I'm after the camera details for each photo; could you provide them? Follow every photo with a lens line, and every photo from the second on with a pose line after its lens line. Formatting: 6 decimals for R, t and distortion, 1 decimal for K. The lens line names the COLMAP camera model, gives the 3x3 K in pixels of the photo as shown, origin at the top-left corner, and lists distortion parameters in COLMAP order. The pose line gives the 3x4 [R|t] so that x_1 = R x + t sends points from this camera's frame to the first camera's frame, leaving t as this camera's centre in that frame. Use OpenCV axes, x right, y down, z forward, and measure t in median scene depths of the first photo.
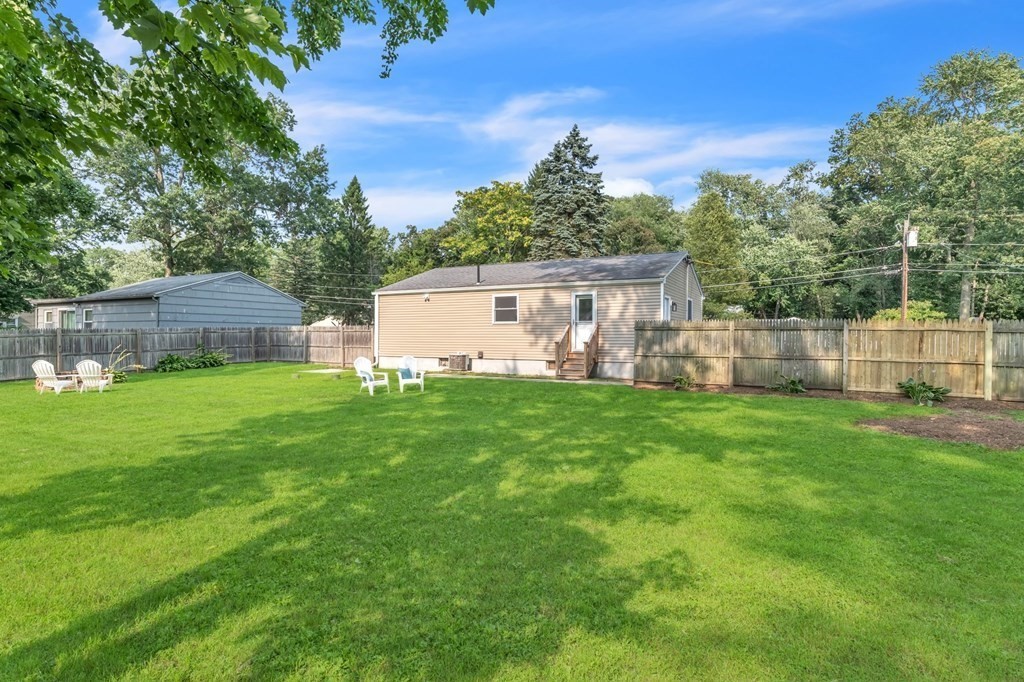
lens RADIAL K [[522.9, 0, 515.6], [0, 522.9, 335.6], [0, 0, 1]] dist [-0.019439, 0.001146]
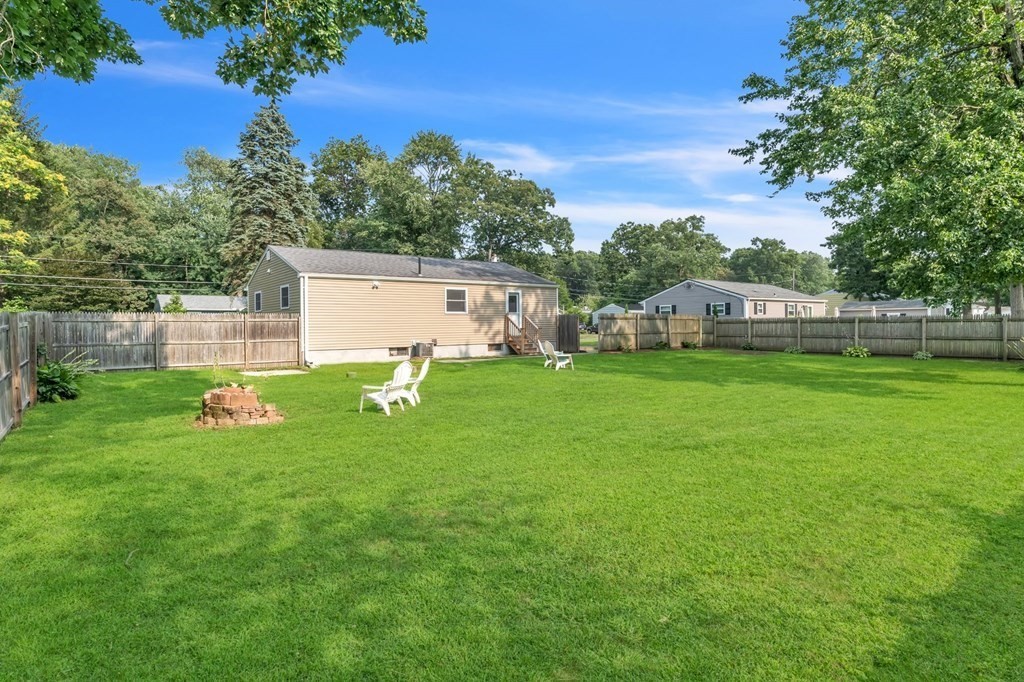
lens RADIAL K [[522.9, 0, 515.6], [0, 522.9, 335.6], [0, 0, 1]] dist [-0.019439, 0.001146]
pose [[0.414267, -0.026873, 0.909759, -0.938238], [0.009780, 0.999638, 0.025075, -0.002032], [-0.910103, -0.001491, 0.414379, 0.383192]]
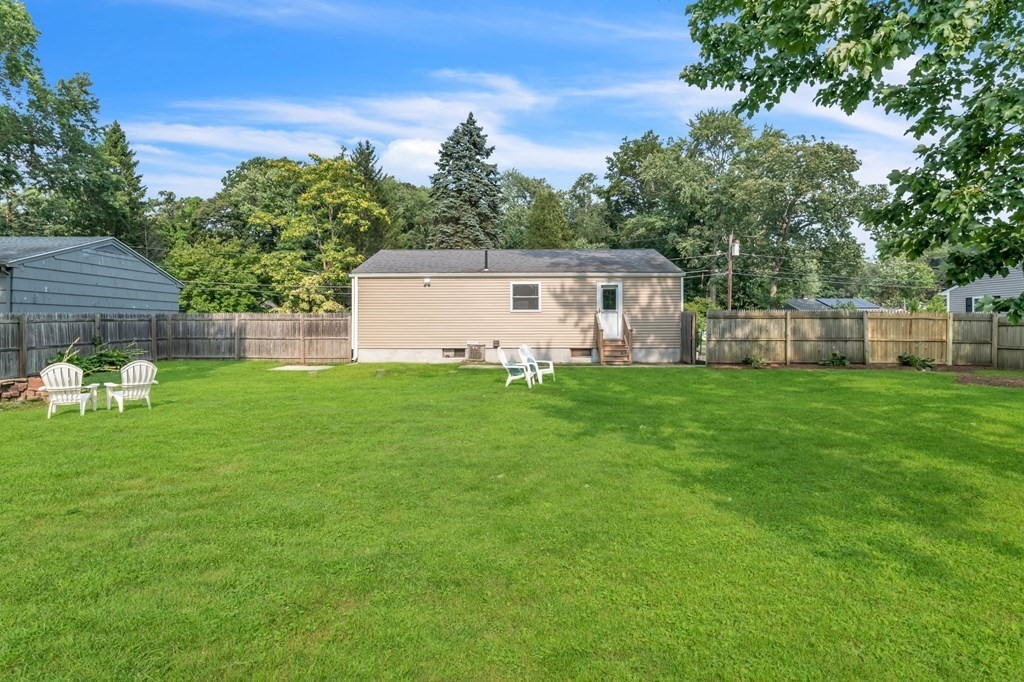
lens RADIAL K [[522.9, 0, 515.6], [0, 522.9, 335.6], [0, 0, 1]] dist [-0.019439, 0.001146]
pose [[0.885147, -0.012329, 0.465147, -0.462969], [0.003701, 0.999804, 0.019457, 0.002471], [-0.465296, -0.015501, 0.885019, 0.126068]]
